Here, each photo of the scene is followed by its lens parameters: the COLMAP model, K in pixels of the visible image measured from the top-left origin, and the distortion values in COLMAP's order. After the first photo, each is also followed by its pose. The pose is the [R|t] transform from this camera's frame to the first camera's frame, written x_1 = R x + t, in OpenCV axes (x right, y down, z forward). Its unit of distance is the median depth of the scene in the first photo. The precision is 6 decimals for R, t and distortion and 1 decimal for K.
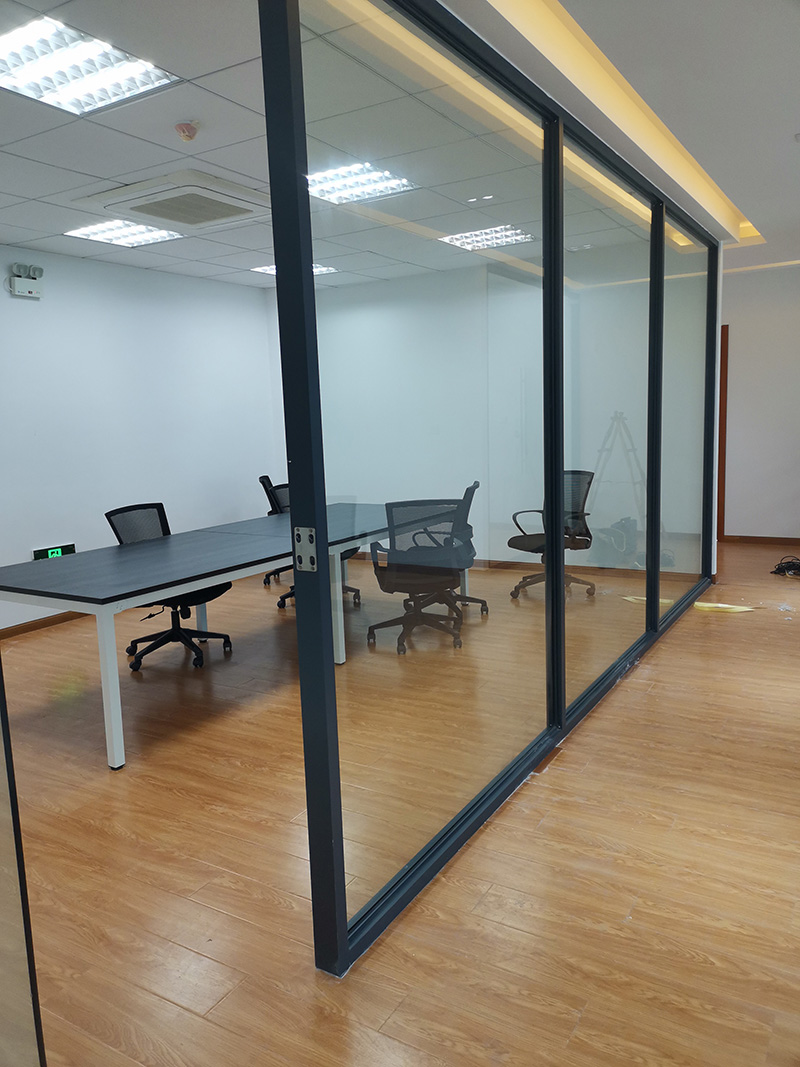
lens RADIAL K [[799.9, 0, 400.0], [0, 799.9, 533.5], [0, 0, 1]] dist [0.049917, -0.033026]
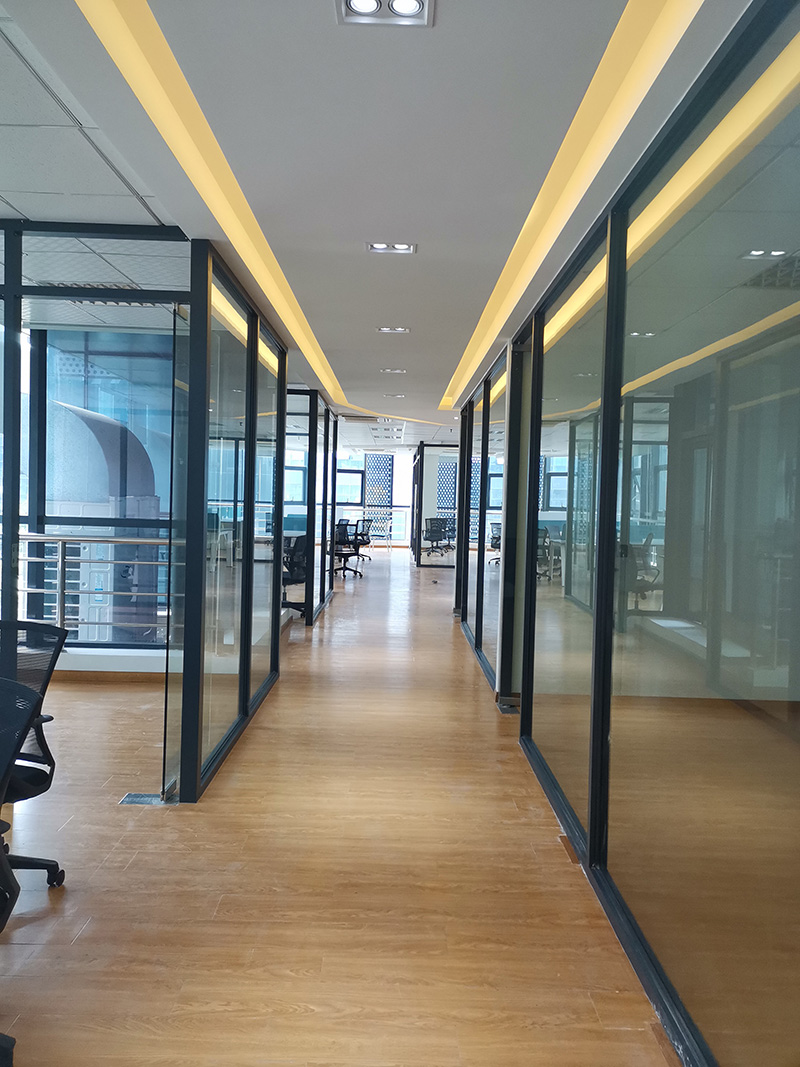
lens RADIAL K [[799.9, 0, 400.0], [0, 799.9, 533.5], [0, 0, 1]] dist [0.049917, -0.033026]
pose [[-0.853532, 0.030805, -0.520129, 0.892007], [-0.082227, 0.977778, 0.192845, -0.289435], [0.514511, 0.207368, -0.832032, 1.669410]]
